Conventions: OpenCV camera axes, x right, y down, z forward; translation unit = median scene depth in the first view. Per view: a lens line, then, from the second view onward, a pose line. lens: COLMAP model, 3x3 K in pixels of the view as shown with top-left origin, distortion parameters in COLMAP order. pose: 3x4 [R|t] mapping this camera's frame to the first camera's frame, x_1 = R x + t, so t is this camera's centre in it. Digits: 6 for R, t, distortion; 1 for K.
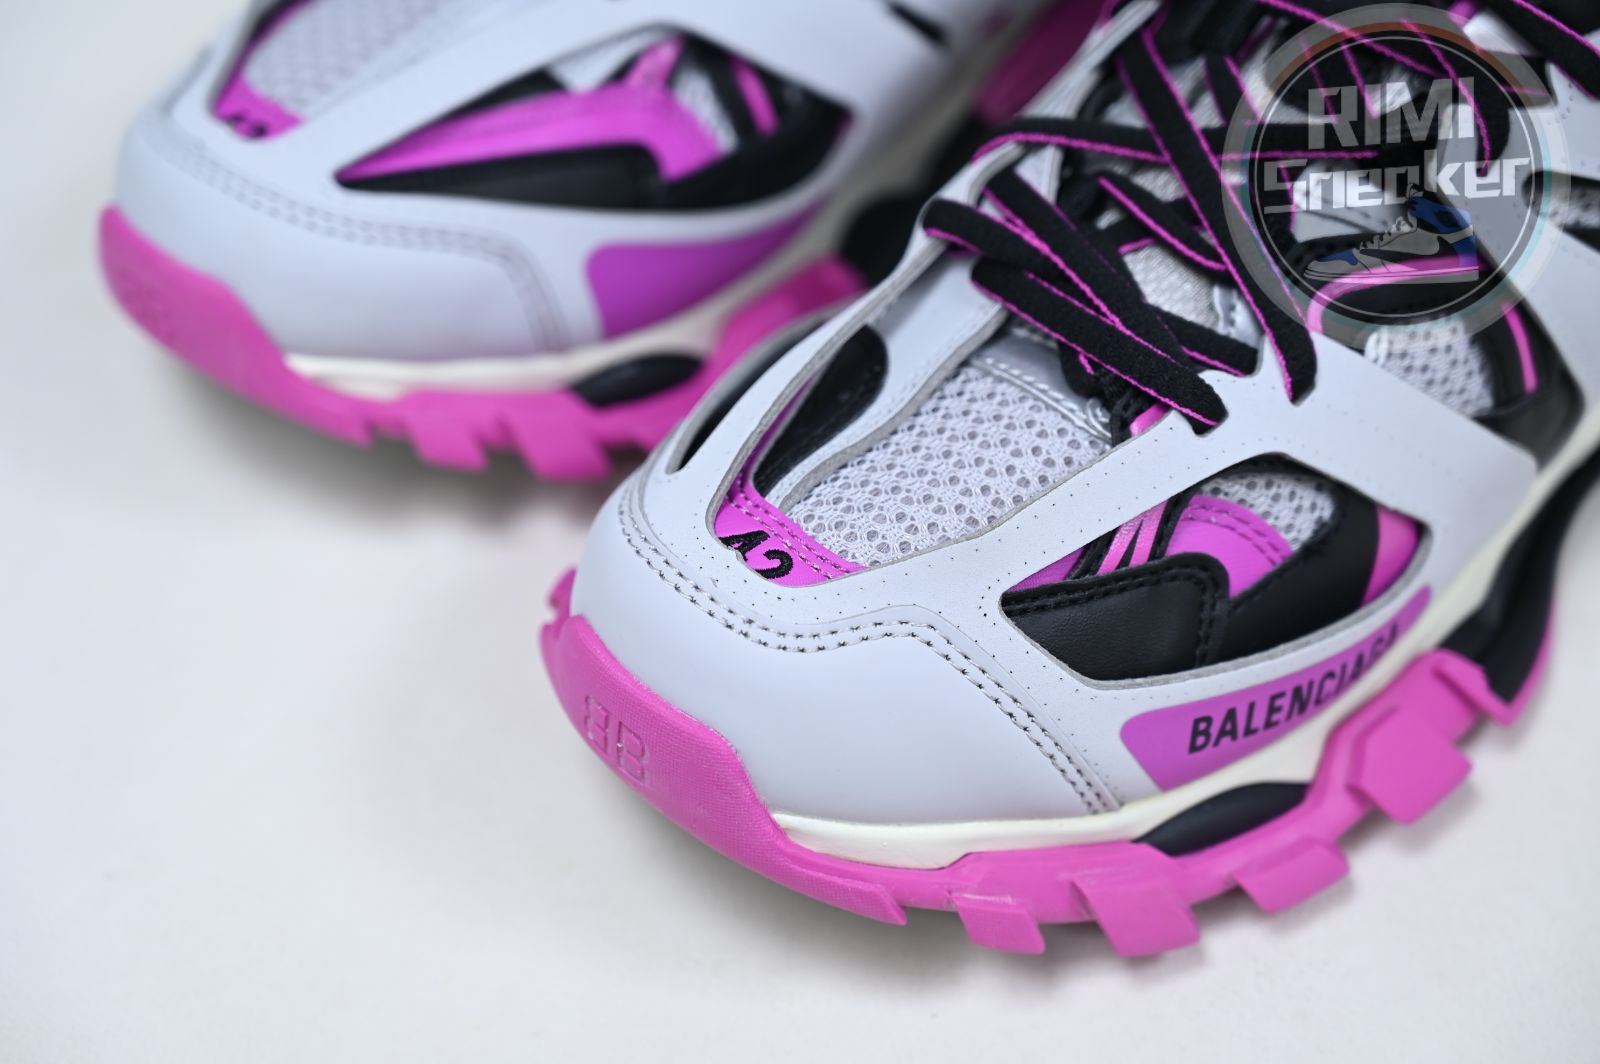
lens RADIAL K [[3245.3, 0, 800.0], [0, 3245.3, 532.0], [0, 0, 1]] dist [-0.002280, 0.019365]
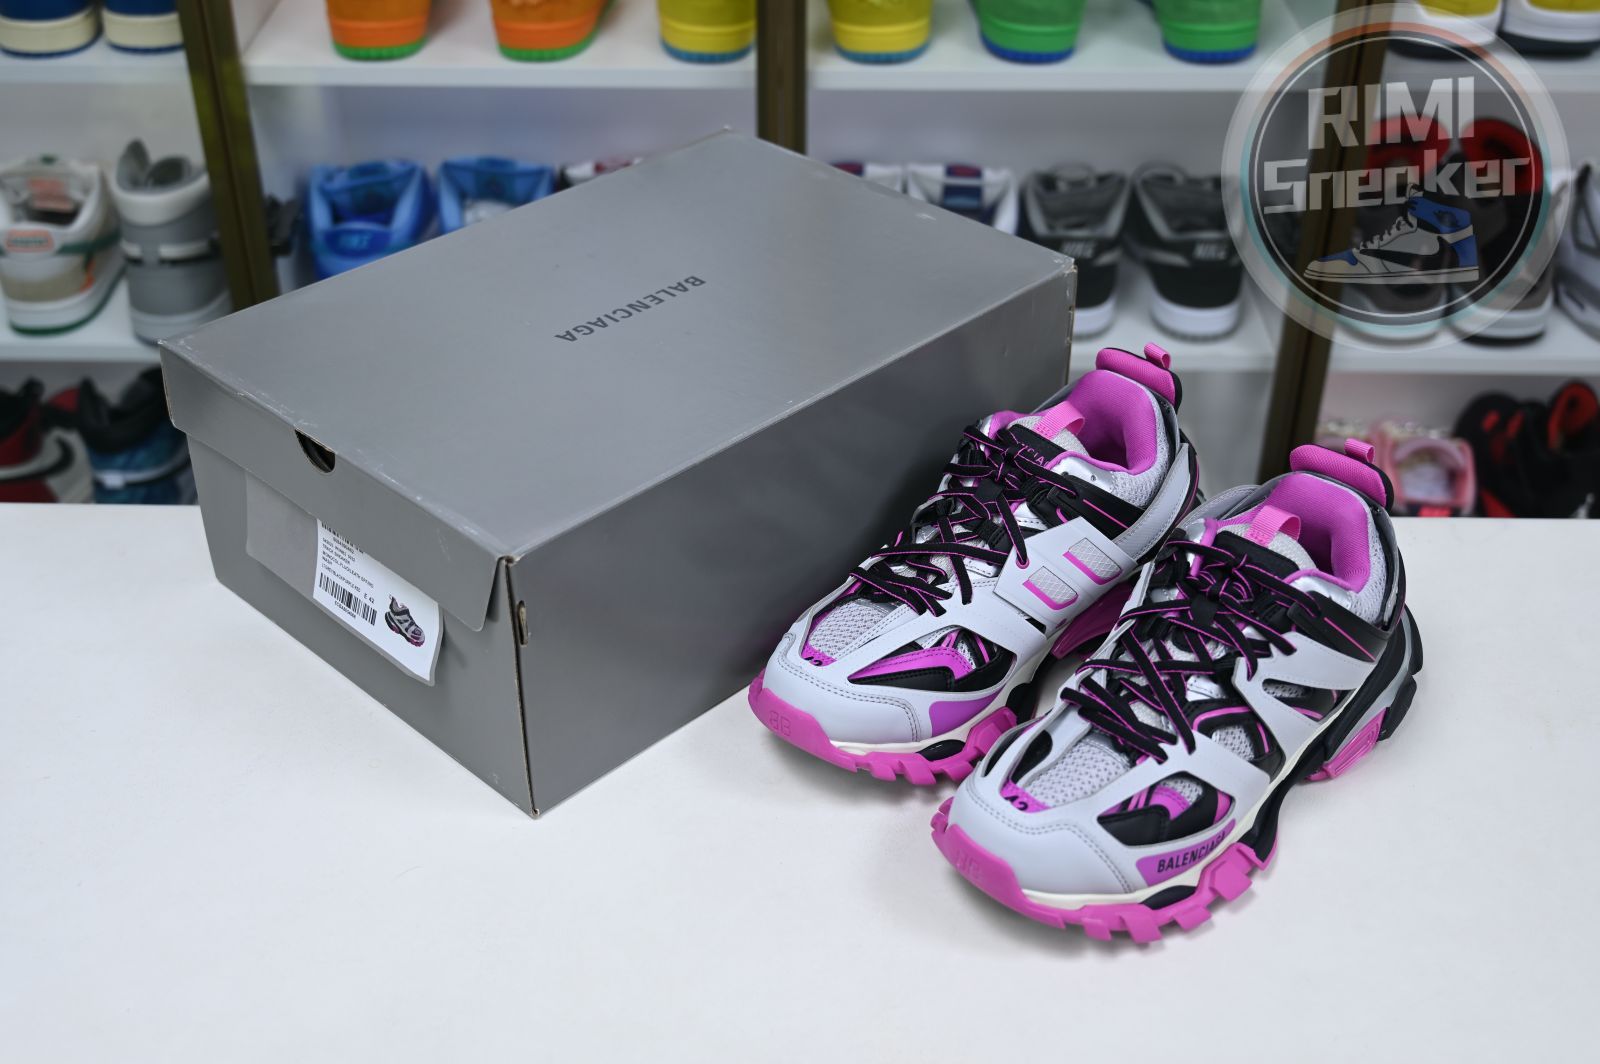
lens RADIAL K [[1921.2, 0, 800.0], [0, 1921.2, 532.0], [0, 0, 1]] dist [-0.005703, -0.013453]
pose [[0.999991, 0.004119, -0.000440, -0.207107], [-0.004130, 0.983289, -0.182003, 0.082109], [-0.000317, 0.182003, 0.983298, -0.781875]]
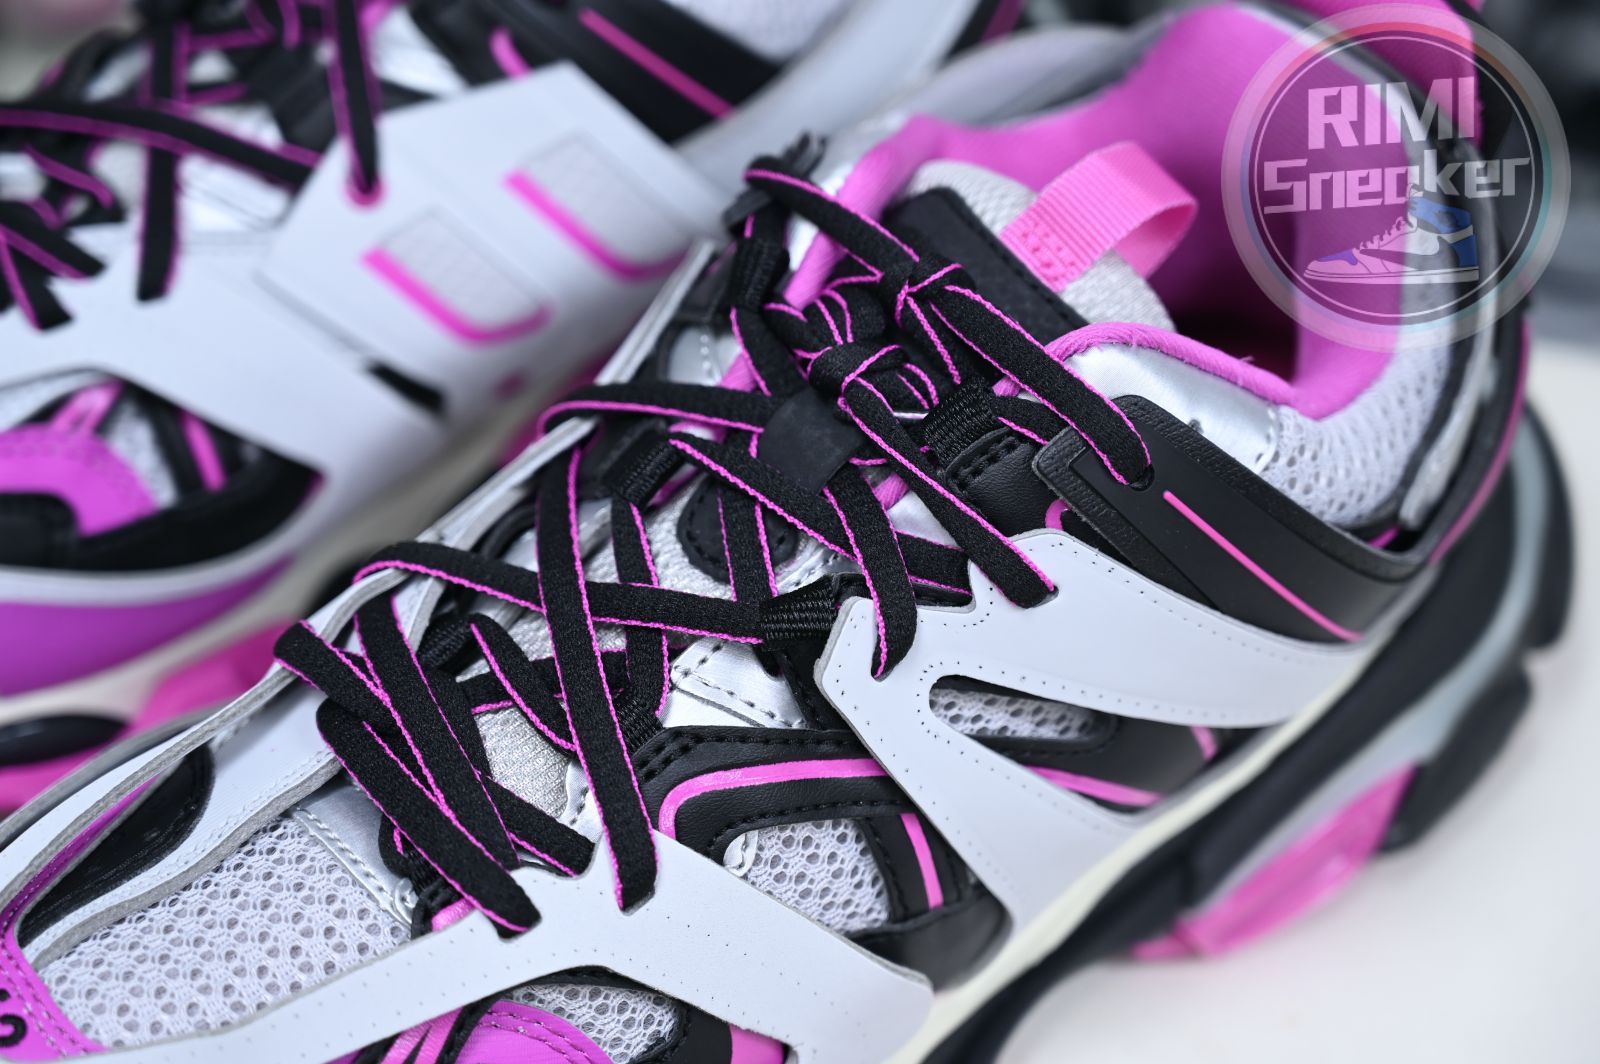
lens RADIAL K [[3245.3, 0, 800.0], [0, 3245.3, 532.0], [0, 0, 1]] dist [-0.002280, 0.019365]
pose [[0.992707, 0.119083, -0.018784, 0.202054], [-0.119553, 0.992481, -0.026244, -0.124643], [0.015517, 0.028298, 0.999479, 0.097242]]
